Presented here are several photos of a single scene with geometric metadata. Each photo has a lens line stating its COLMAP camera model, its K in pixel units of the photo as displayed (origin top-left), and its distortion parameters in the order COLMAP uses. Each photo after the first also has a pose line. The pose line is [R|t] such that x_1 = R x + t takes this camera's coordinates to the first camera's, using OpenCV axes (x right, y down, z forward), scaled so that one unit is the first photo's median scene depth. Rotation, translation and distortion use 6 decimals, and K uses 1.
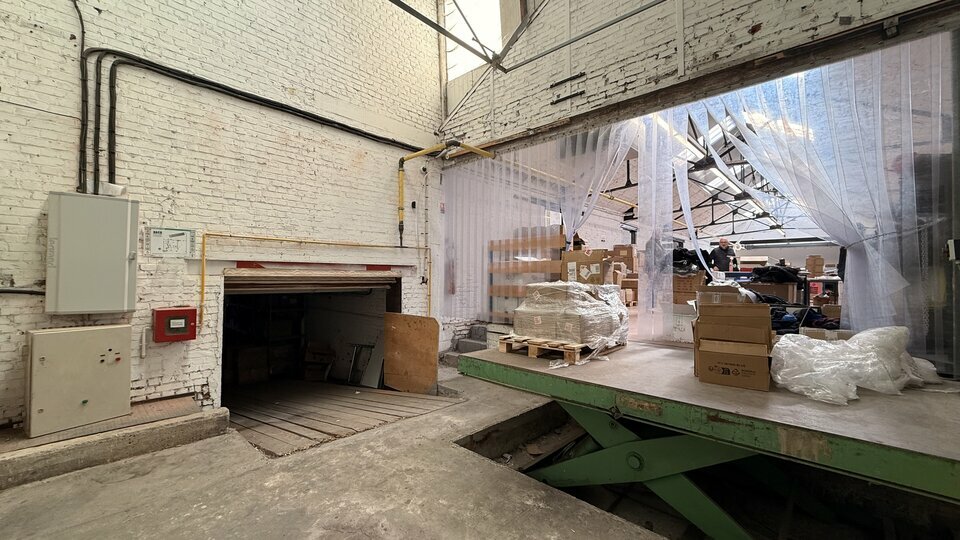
lens RADIAL K [[380.7, 0, 481.3], [0, 380.7, 267.6], [0, 0, 1]] dist [-0.002633, 0.000000]
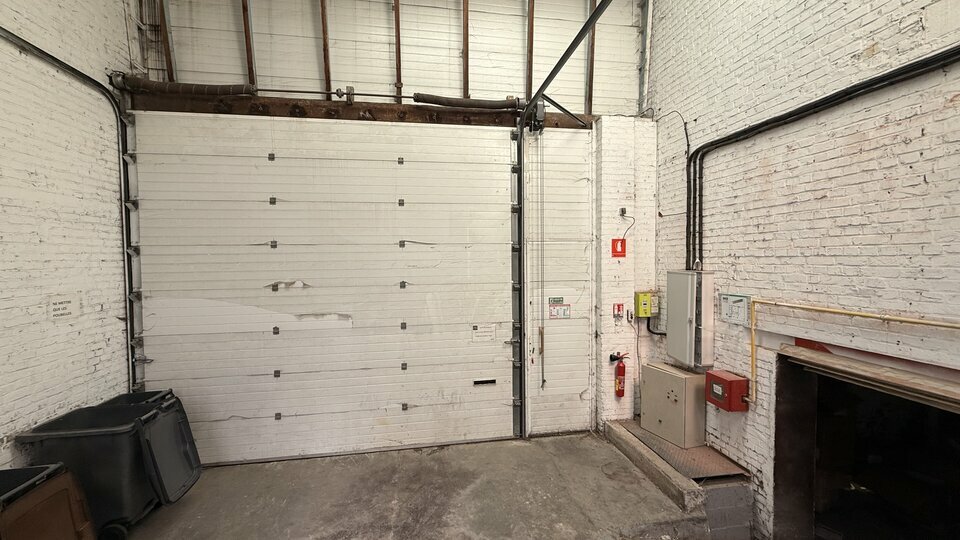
lens RADIAL K [[380.7, 0, 480.4], [0, 380.7, 274.4], [0, 0, 1]] dist [-0.002633, 0.000000]
pose [[-0.611977, 0.023400, -0.790529, 0.360014], [0.013965, 0.999726, 0.018781, -0.174021], [0.790752, 0.000453, -0.612136, 1.024430]]
